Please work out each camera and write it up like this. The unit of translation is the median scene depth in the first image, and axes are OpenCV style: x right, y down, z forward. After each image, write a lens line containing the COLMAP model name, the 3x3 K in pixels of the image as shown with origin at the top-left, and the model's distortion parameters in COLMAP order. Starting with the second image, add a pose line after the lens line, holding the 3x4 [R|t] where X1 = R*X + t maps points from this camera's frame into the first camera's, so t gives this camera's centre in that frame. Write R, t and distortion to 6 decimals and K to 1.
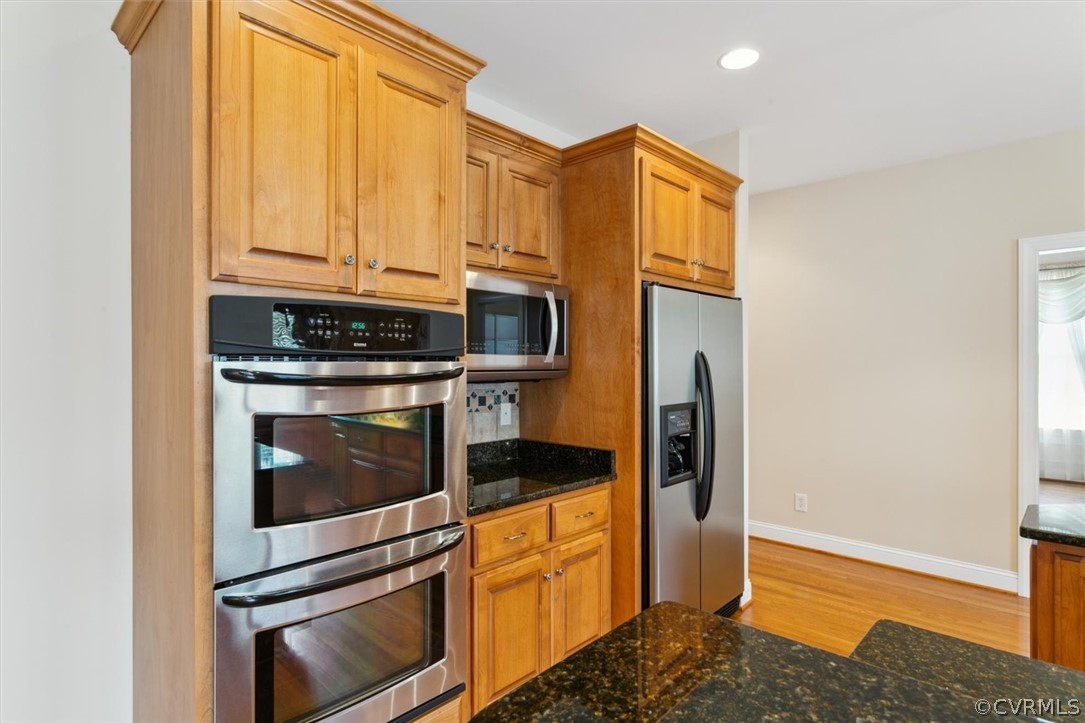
lens RADIAL K [[568.0, 0, 542.5], [0, 568.0, 361.5], [0, 0, 1]] dist [-0.000191, 0.000110]
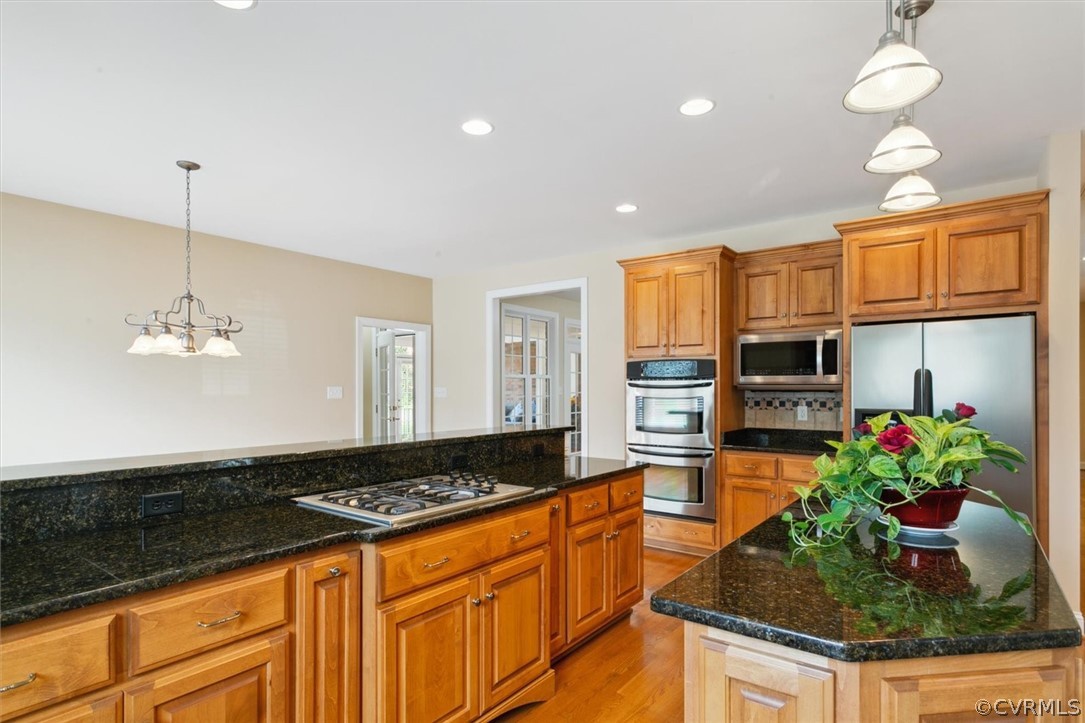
lens RADIAL K [[556.4, 0, 543.3], [0, 556.4, 386.3], [0, 0, 1]] dist [0.000479, 0.000125]
pose [[0.110001, -0.001276, -0.993931, 1.908394], [0.002693, 0.999996, -0.000985, 0.025165], [0.993928, -0.002568, 0.110004, 0.059490]]
